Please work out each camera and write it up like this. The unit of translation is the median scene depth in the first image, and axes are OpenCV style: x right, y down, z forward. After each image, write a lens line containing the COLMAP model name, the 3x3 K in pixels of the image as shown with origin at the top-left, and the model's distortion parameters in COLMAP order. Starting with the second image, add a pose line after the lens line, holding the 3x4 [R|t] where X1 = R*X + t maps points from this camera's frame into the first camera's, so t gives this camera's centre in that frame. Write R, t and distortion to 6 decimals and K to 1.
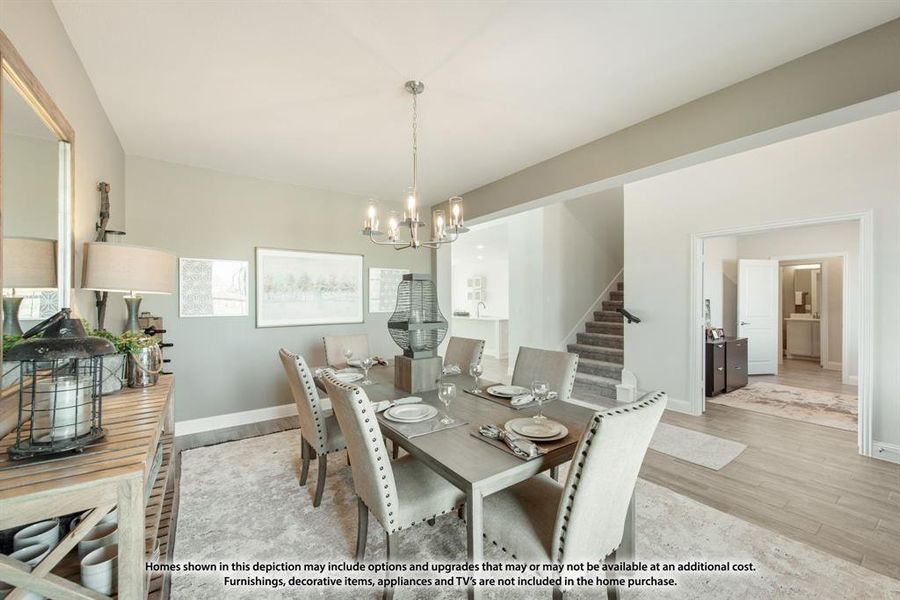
lens RADIAL K [[360.0, 0, 451.8], [0, 360.0, 294.2], [0, 0, 1]] dist [0.005367, -0.000148]
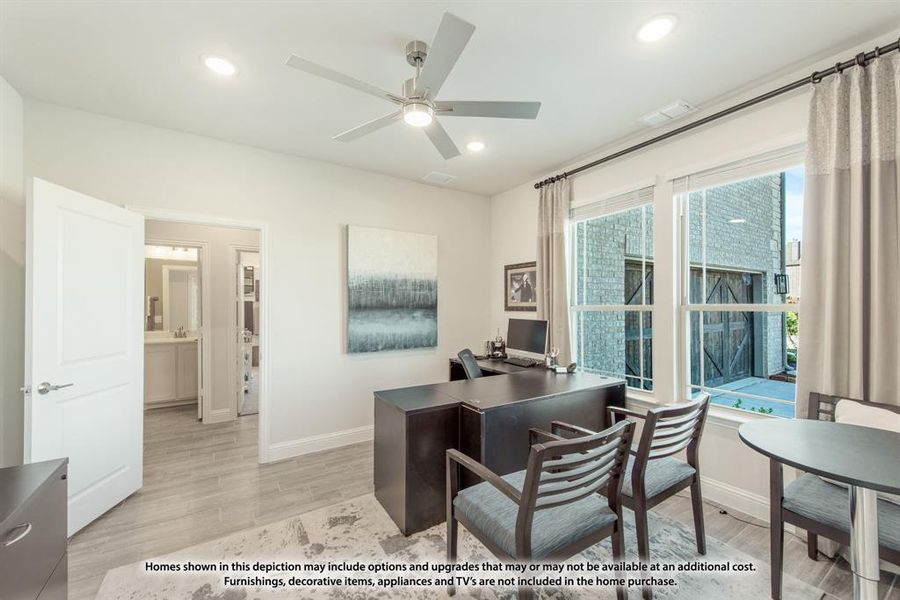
lens RADIAL K [[374.3, 0, 479.2], [0, 374.3, 309.8], [0, 0, 1]] dist [0.001837, -0.000147]
pose [[0.046462, -0.019799, 0.998724, 0.439401], [-0.005007, 0.999786, 0.020053, 0.005412], [-0.998907, -0.005932, 0.046353, 0.537122]]
